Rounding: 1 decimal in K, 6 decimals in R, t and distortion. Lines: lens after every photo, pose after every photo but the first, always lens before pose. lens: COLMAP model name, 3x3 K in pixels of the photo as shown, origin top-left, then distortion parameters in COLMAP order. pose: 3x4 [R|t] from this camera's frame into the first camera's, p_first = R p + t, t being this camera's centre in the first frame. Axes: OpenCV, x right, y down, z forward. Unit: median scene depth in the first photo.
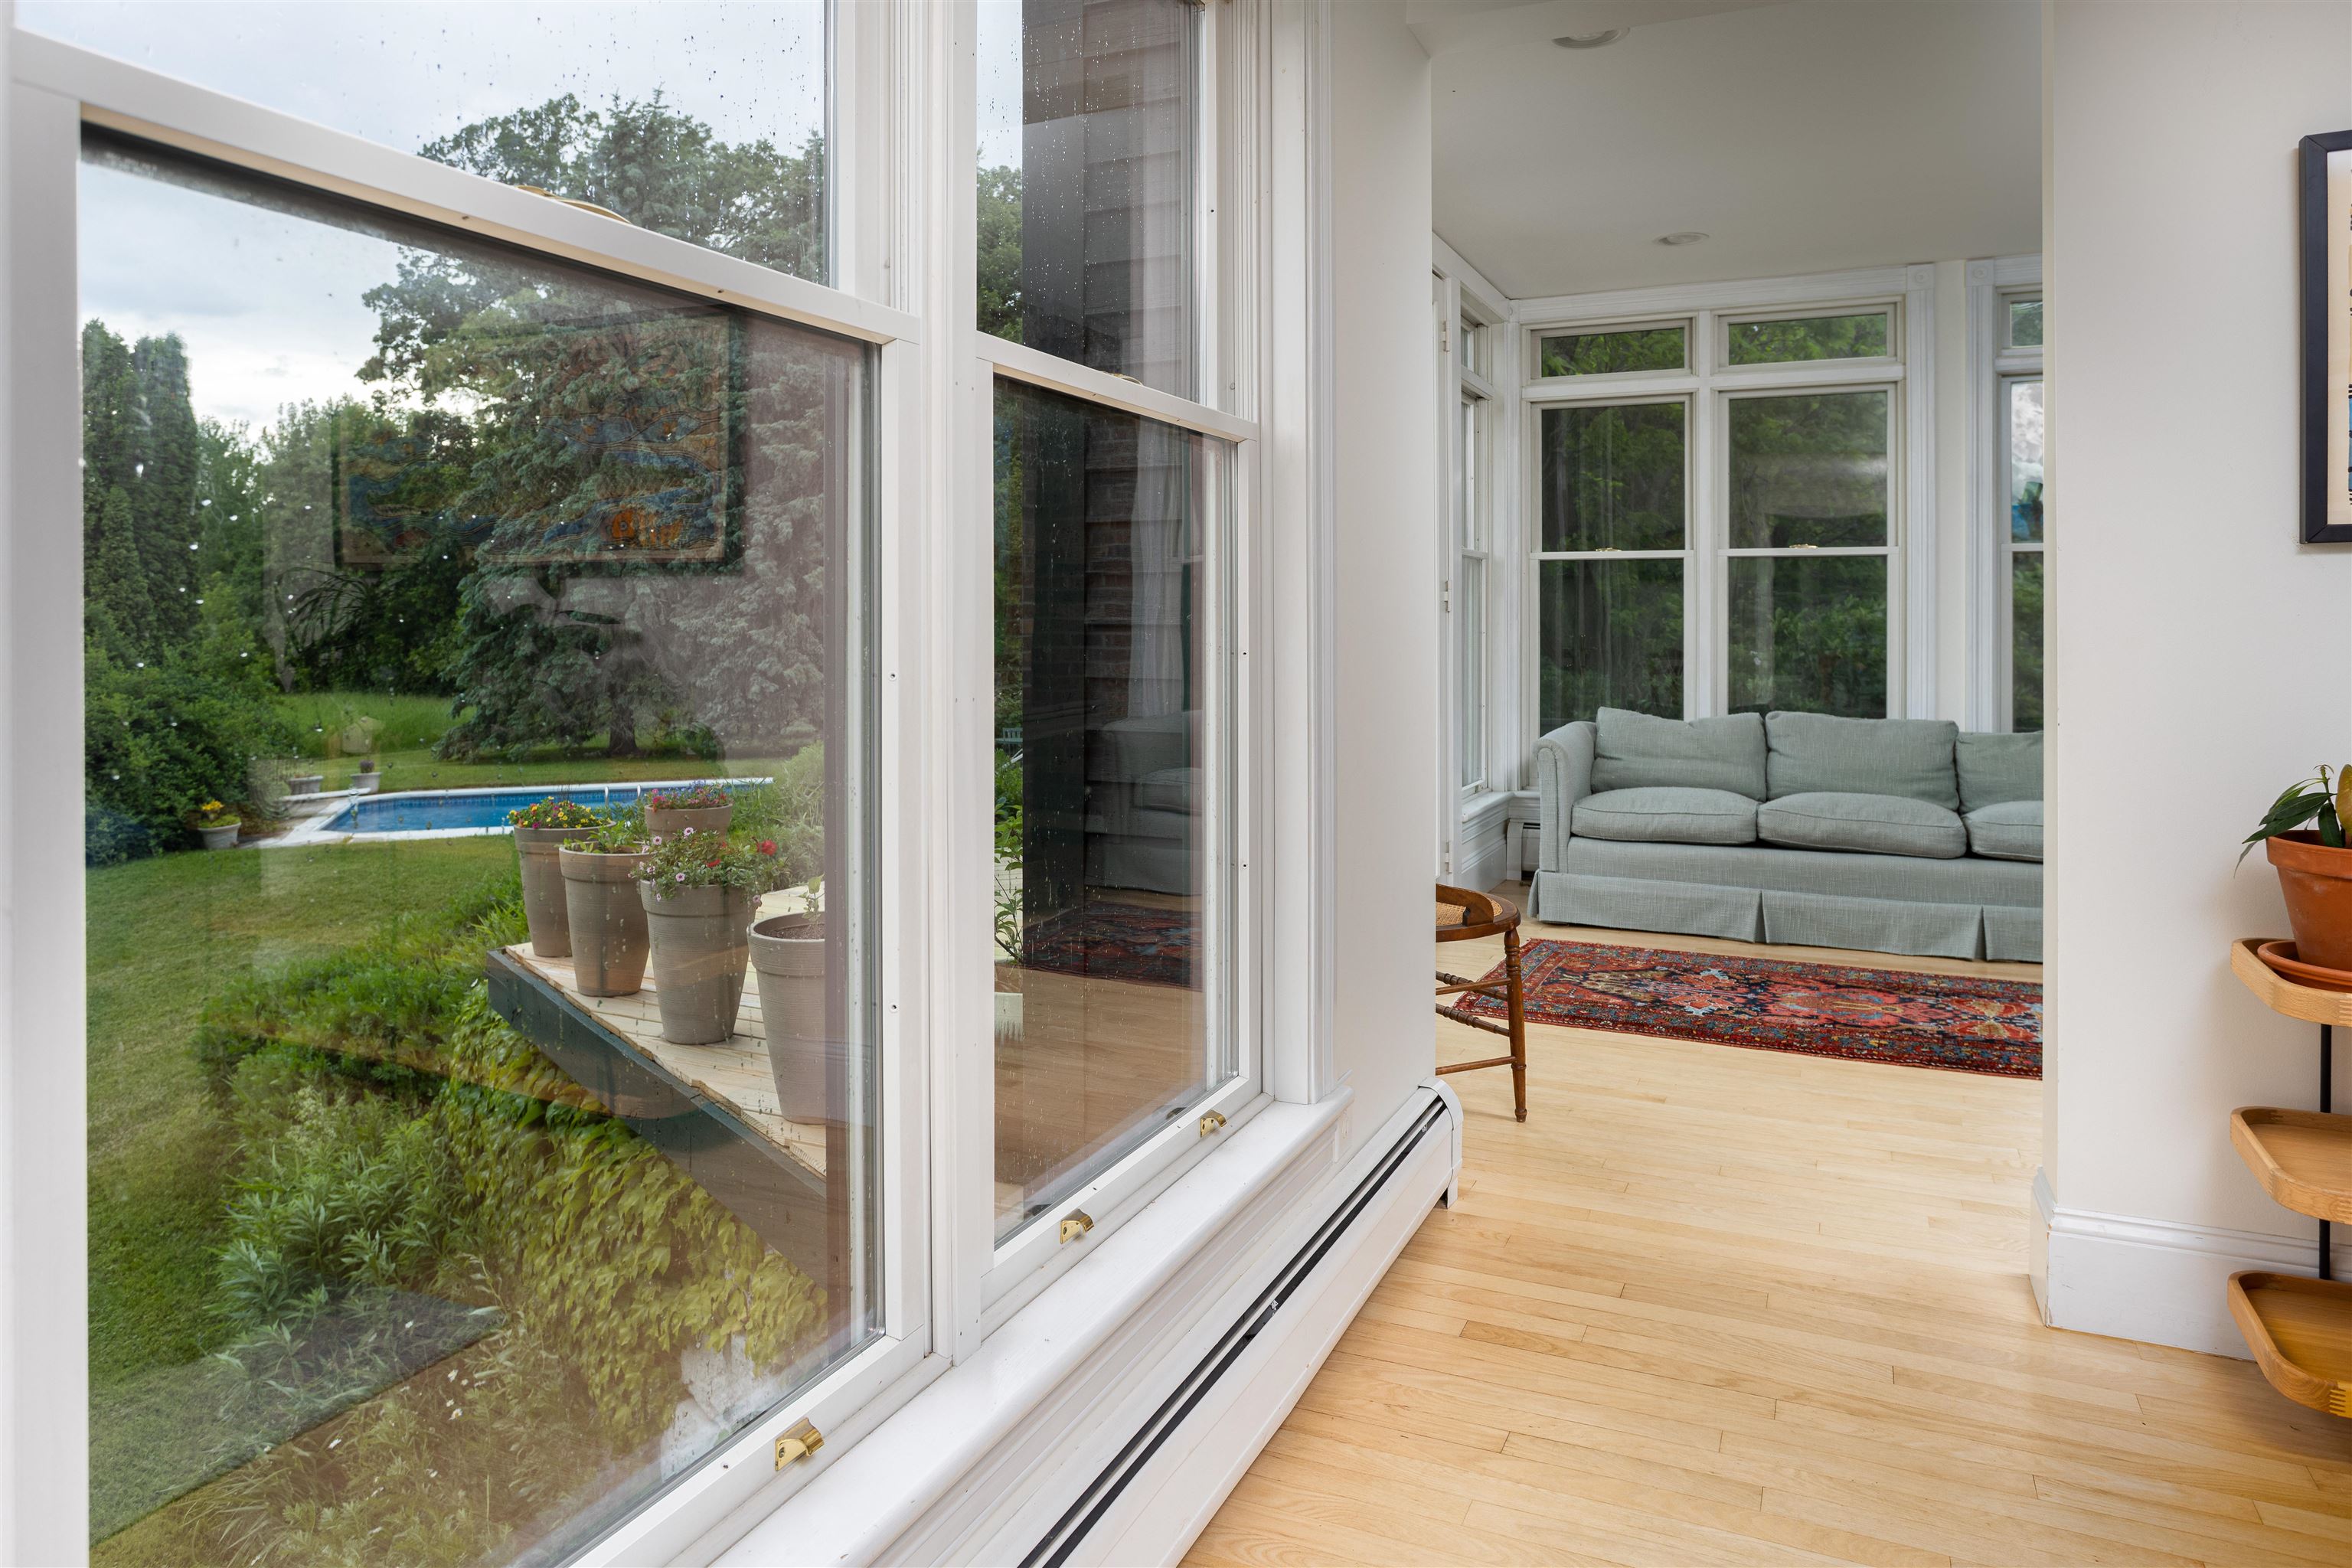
lens RADIAL K [[1503.9, 0, 1175.6], [0, 1503.9, 616.3], [0, 0, 1]] dist [0.002831, 0.000100]
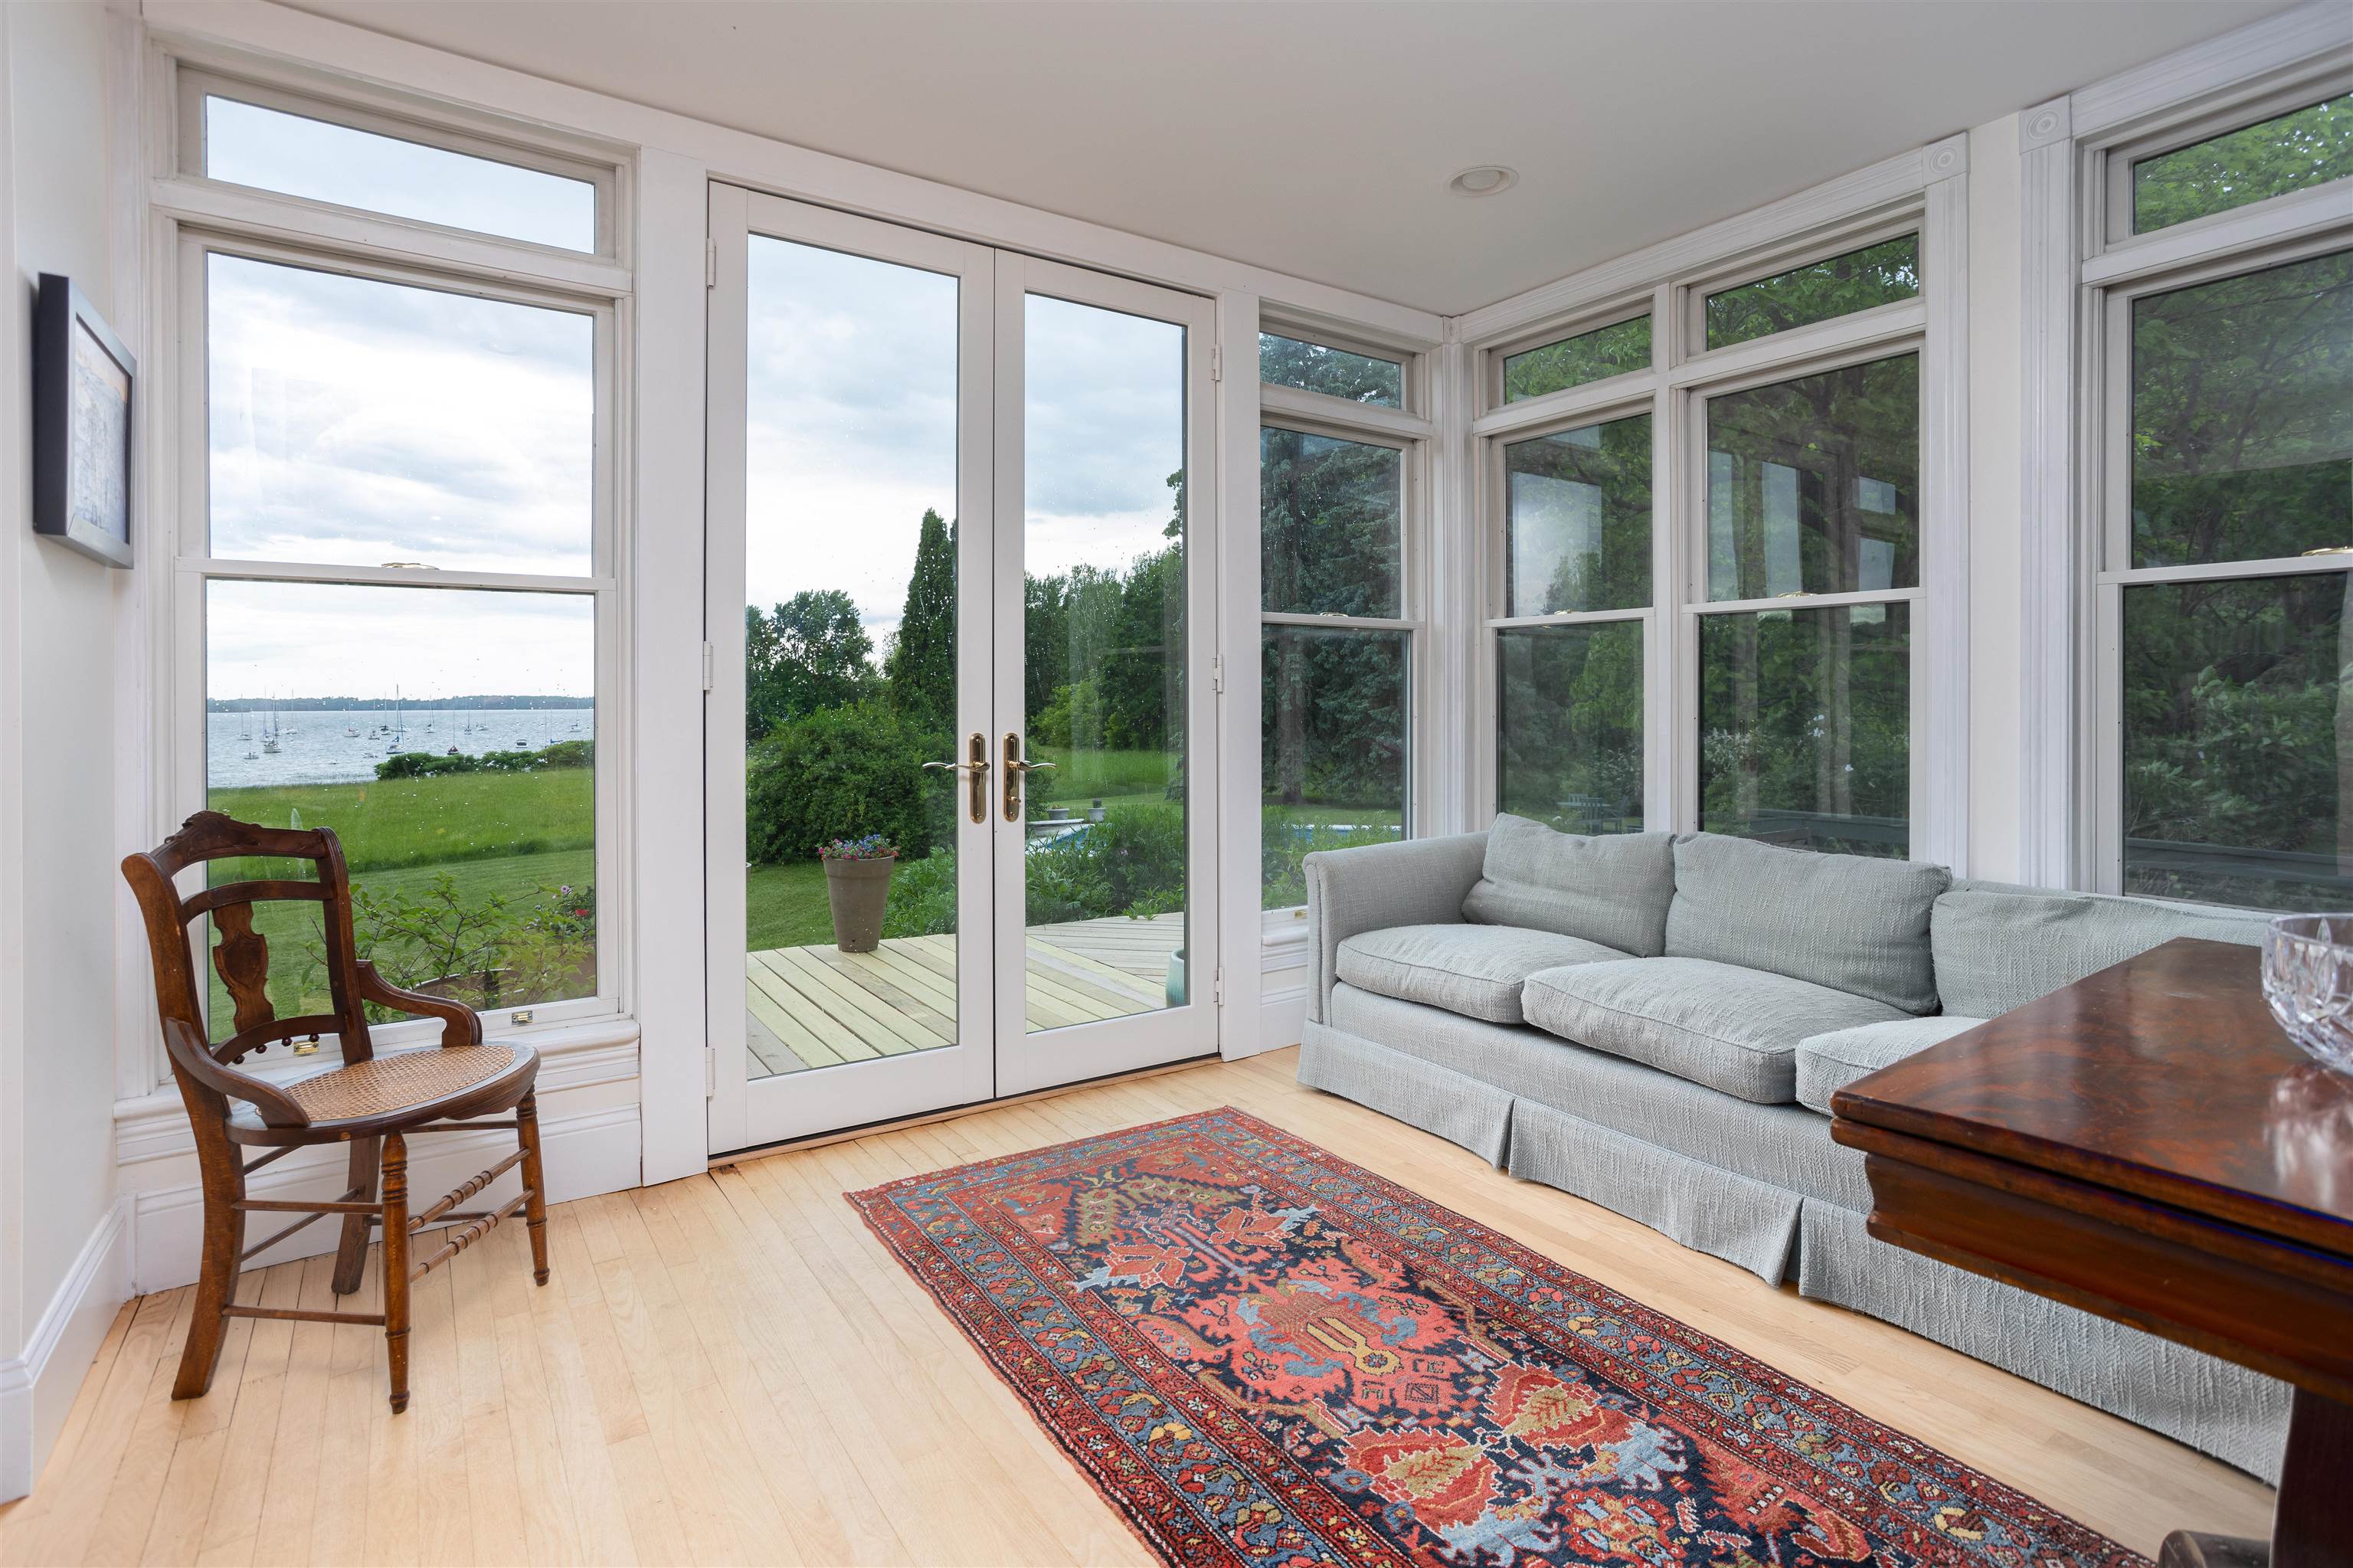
lens RADIAL K [[1163.2, 0, 1153.0], [0, 1163.2, 693.6], [0, 0, 1]] dist [0.016860, 0.000718]
pose [[0.857190, -0.004667, -0.514980, 0.075888], [0.002728, 0.999986, -0.004522, 0.000148], [0.514994, 0.002471, 0.857190, 0.066564]]
